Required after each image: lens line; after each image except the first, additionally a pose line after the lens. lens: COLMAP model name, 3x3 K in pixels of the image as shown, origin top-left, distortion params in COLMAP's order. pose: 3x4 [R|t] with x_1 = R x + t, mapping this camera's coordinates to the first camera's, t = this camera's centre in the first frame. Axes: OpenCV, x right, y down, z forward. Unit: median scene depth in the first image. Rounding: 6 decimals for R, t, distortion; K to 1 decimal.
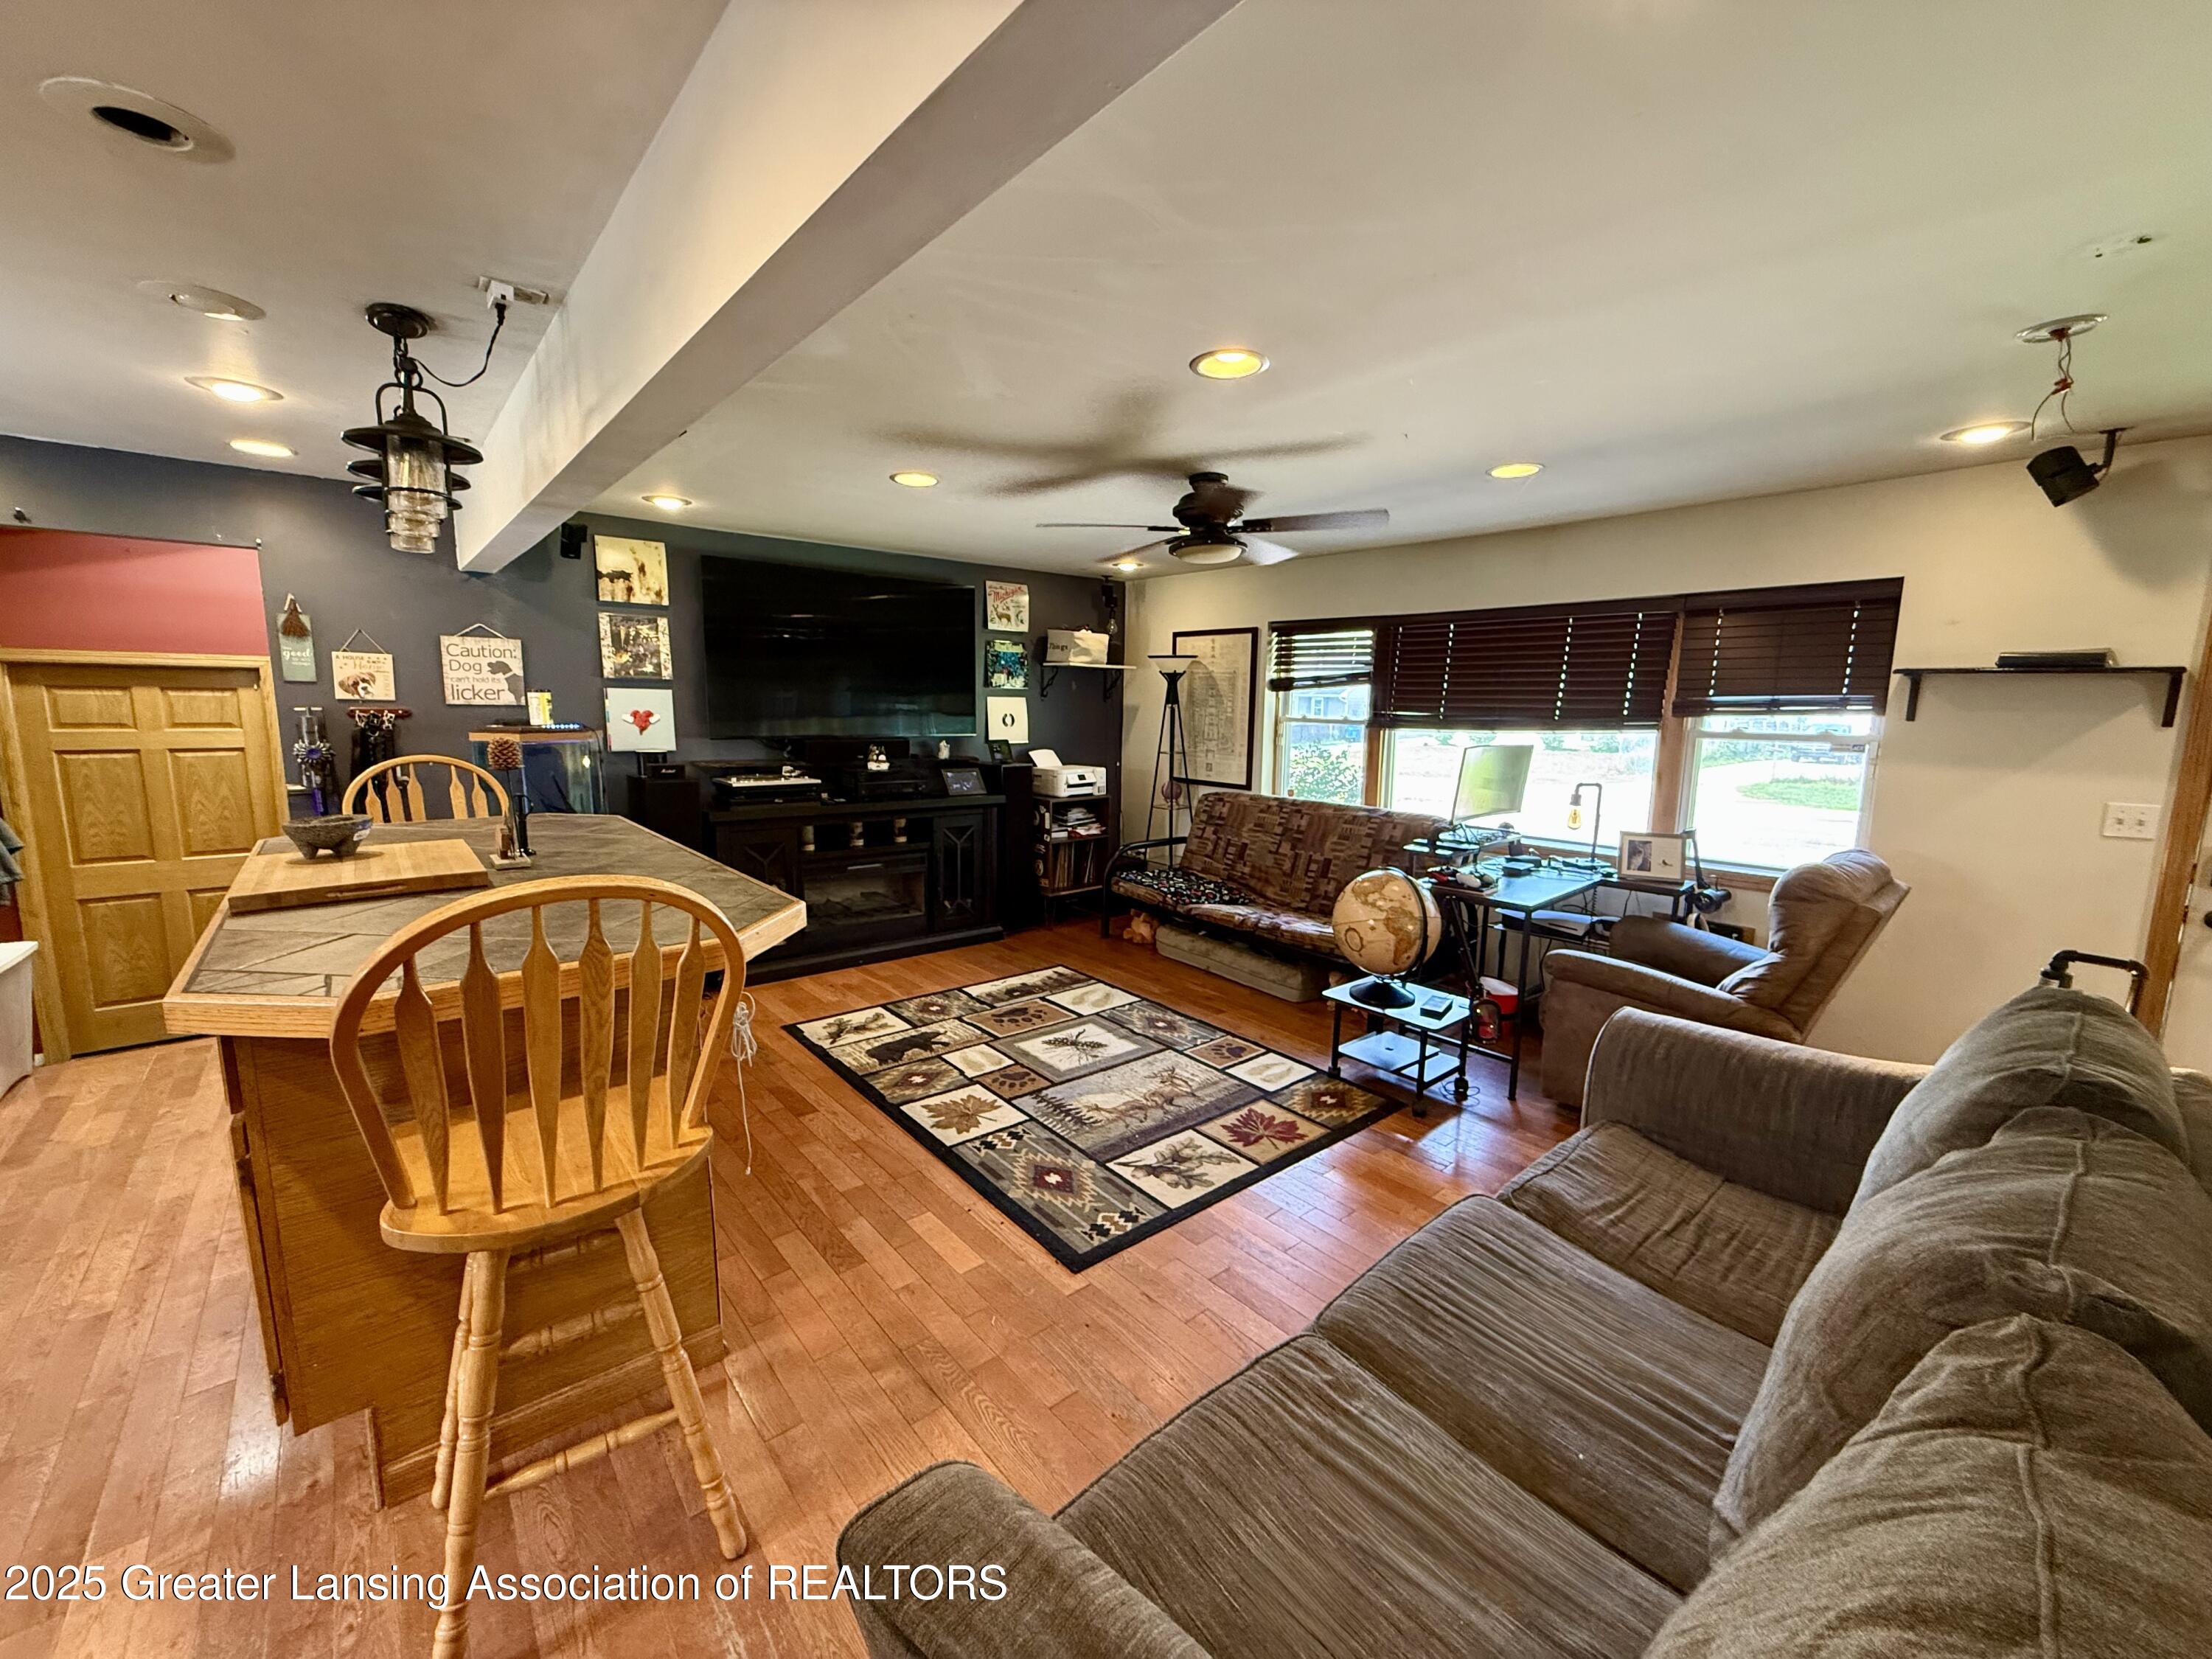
lens RADIAL K [[880.6, 0, 1105.2], [0, 880.6, 824.8], [0, 0, 1]] dist [0.002719, 0.000187]
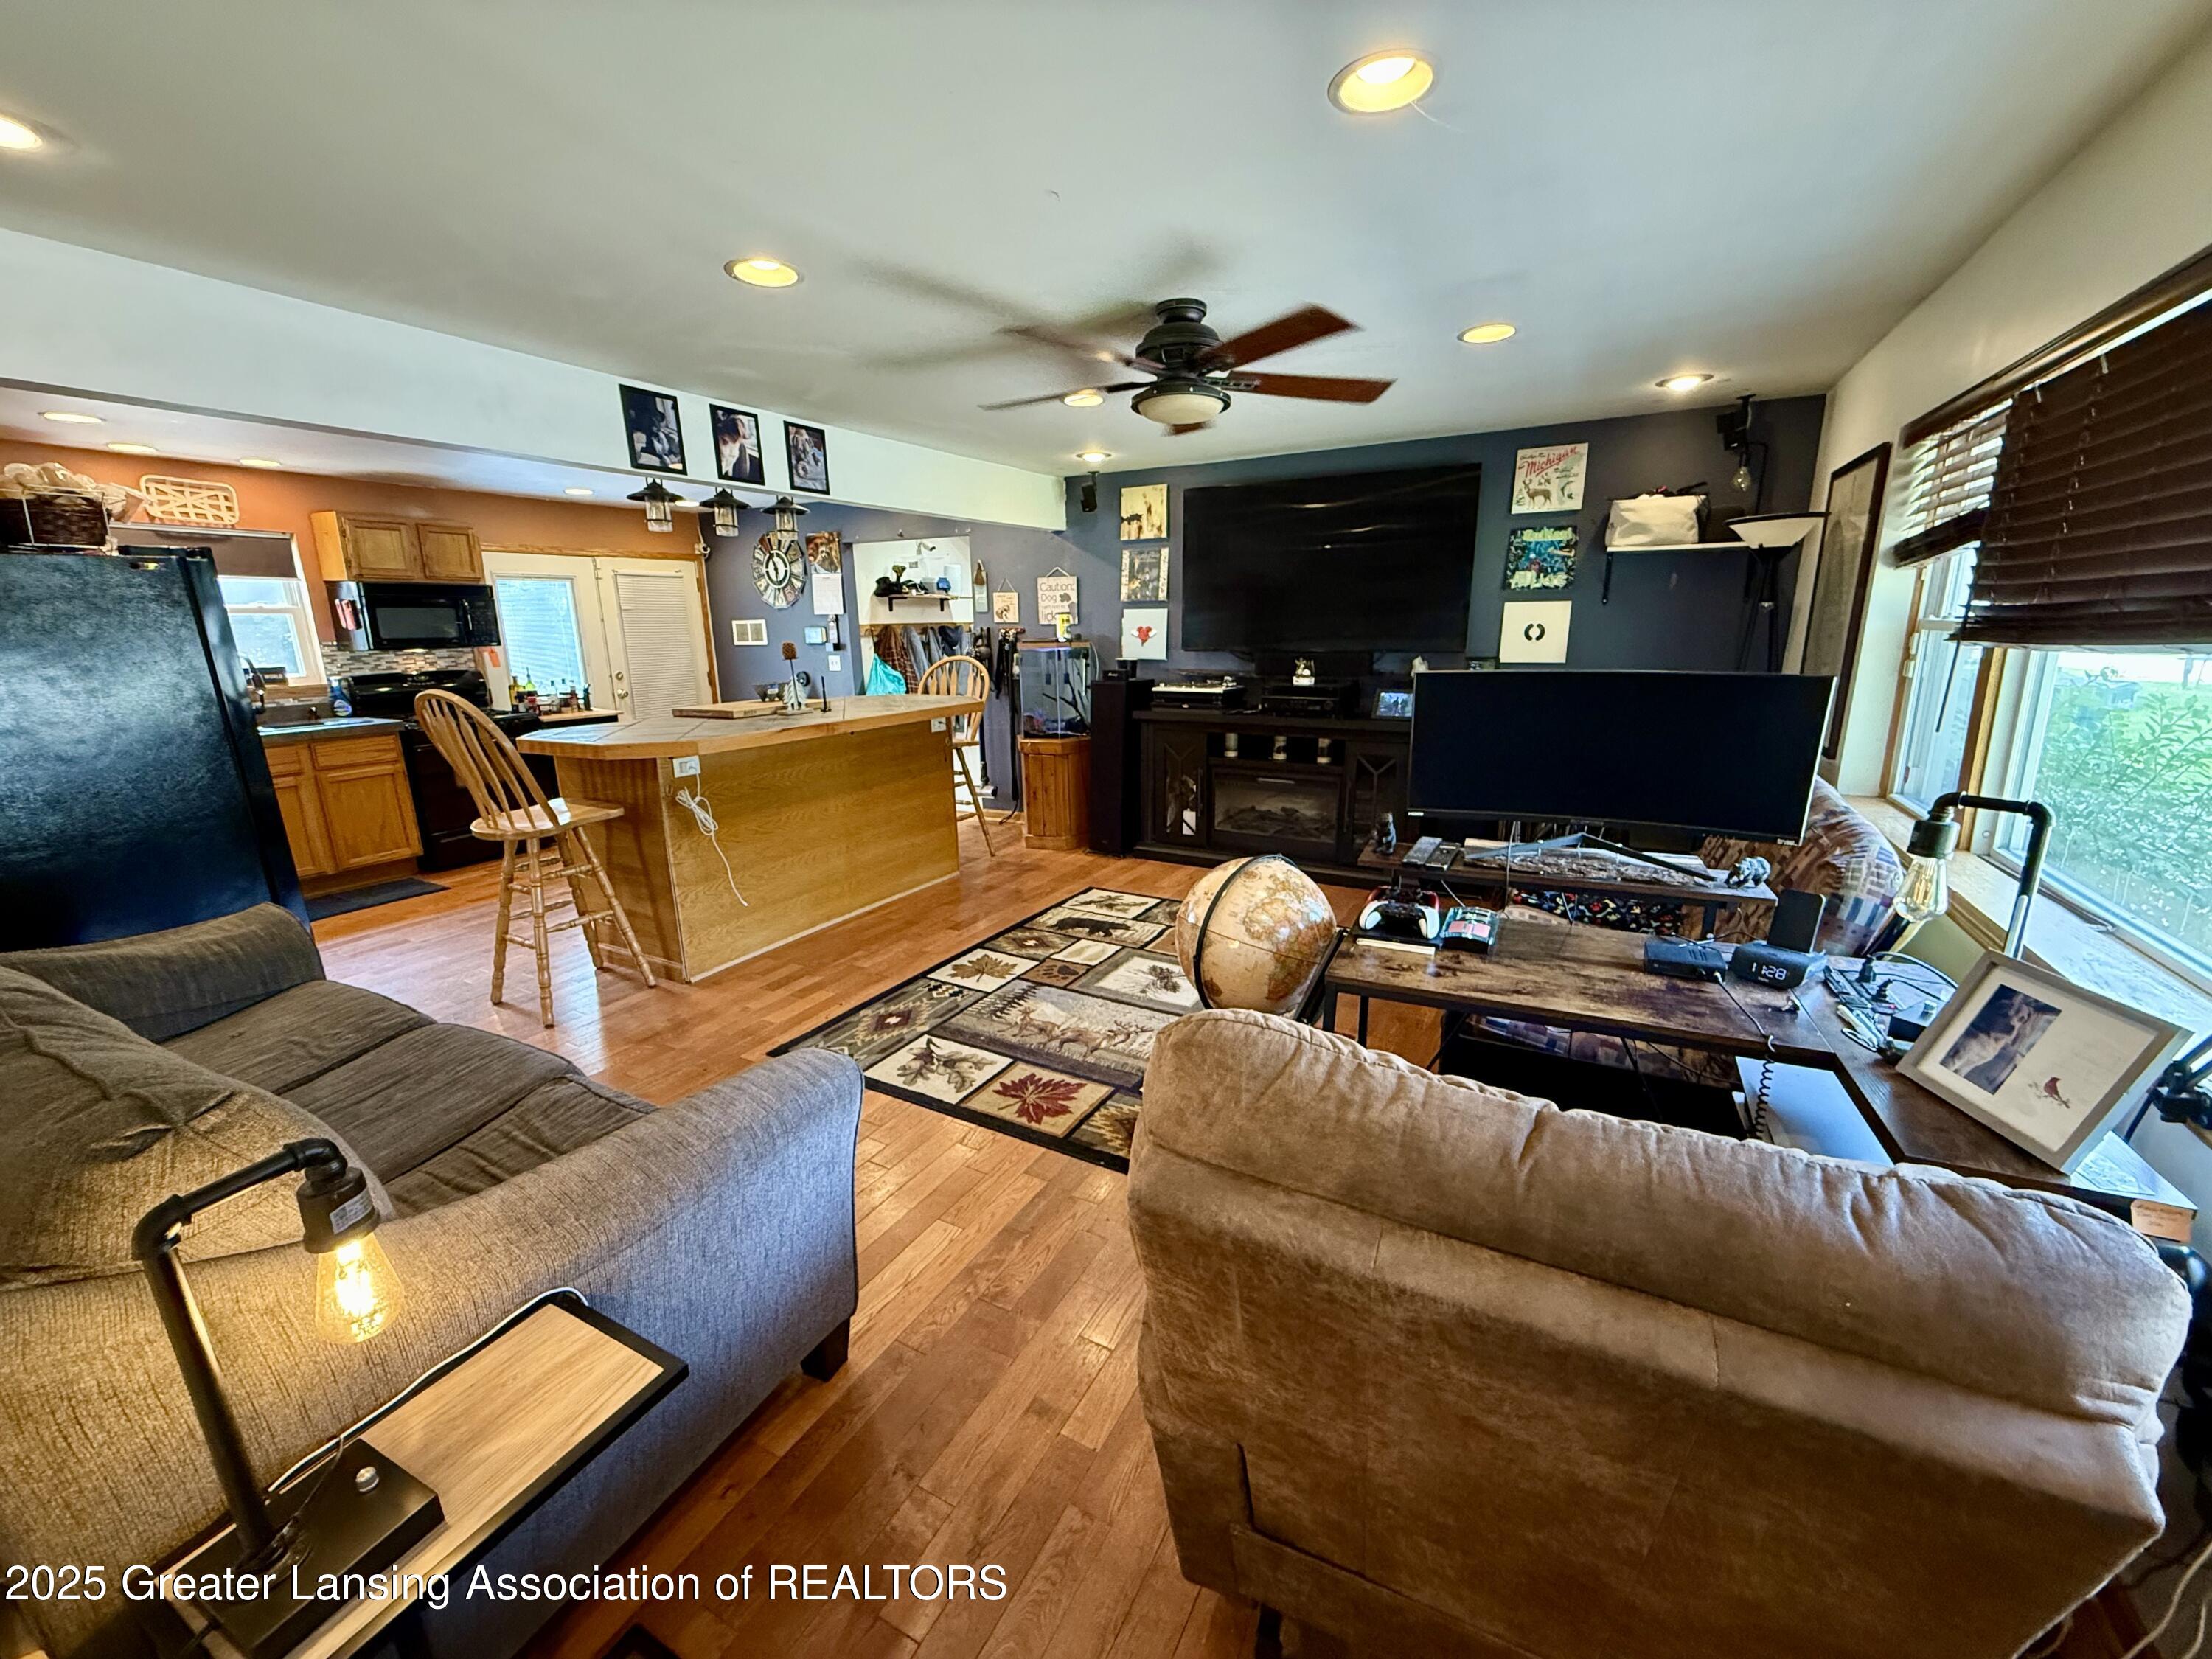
lens RADIAL K [[880.6, 0, 1097.1], [0, 880.6, 828.4], [0, 0, 1]] dist [0.002719, 0.000187]
pose [[0.349500, 0.194403, -0.916546, 0.761156], [-0.110898, 0.979944, 0.165562, -0.055922], [0.930350, 0.043780, 0.364050, 0.573995]]
